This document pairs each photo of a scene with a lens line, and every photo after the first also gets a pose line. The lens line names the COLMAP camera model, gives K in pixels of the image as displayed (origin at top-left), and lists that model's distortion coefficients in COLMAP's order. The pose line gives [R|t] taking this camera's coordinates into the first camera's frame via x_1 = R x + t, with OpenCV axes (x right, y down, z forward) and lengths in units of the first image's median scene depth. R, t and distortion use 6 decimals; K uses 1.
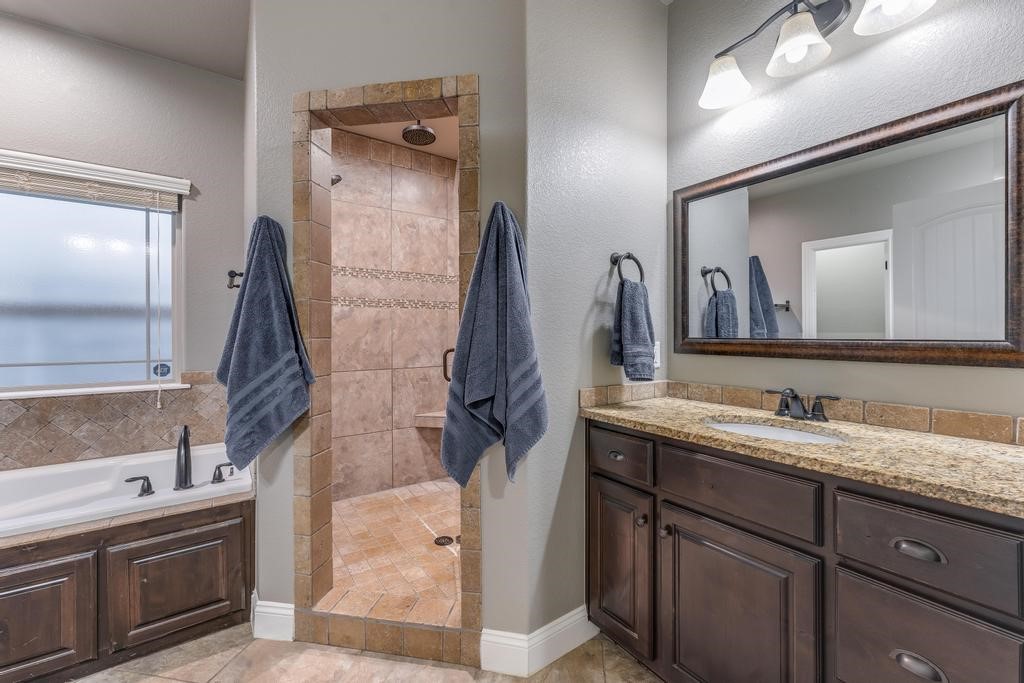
lens RADIAL K [[412.8, 0, 514.0], [0, 412.8, 335.7], [0, 0, 1]] dist [0.001293, -0.000220]
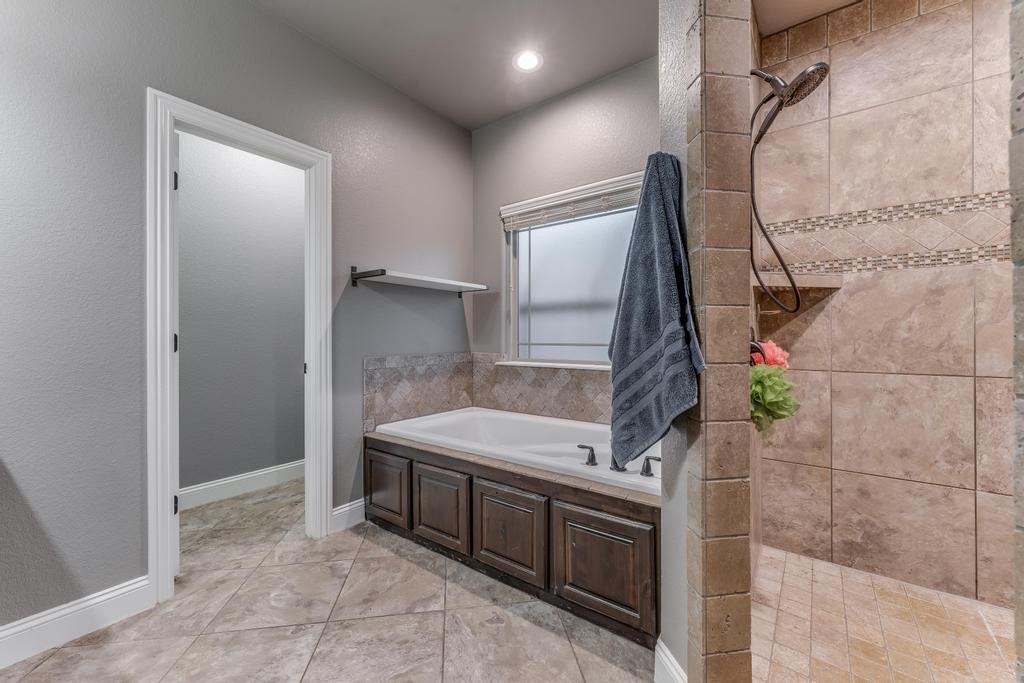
lens RADIAL K [[407.6, 0, 513.6], [0, 407.6, 337.3], [0, 0, 1]] dist [-0.001248, 0.000124]
pose [[0.307881, 0.000897, -0.951424, 0.043411], [-0.004844, 0.999988, -0.000624, 0.058387], [0.951413, 0.004801, 0.307882, 0.475188]]
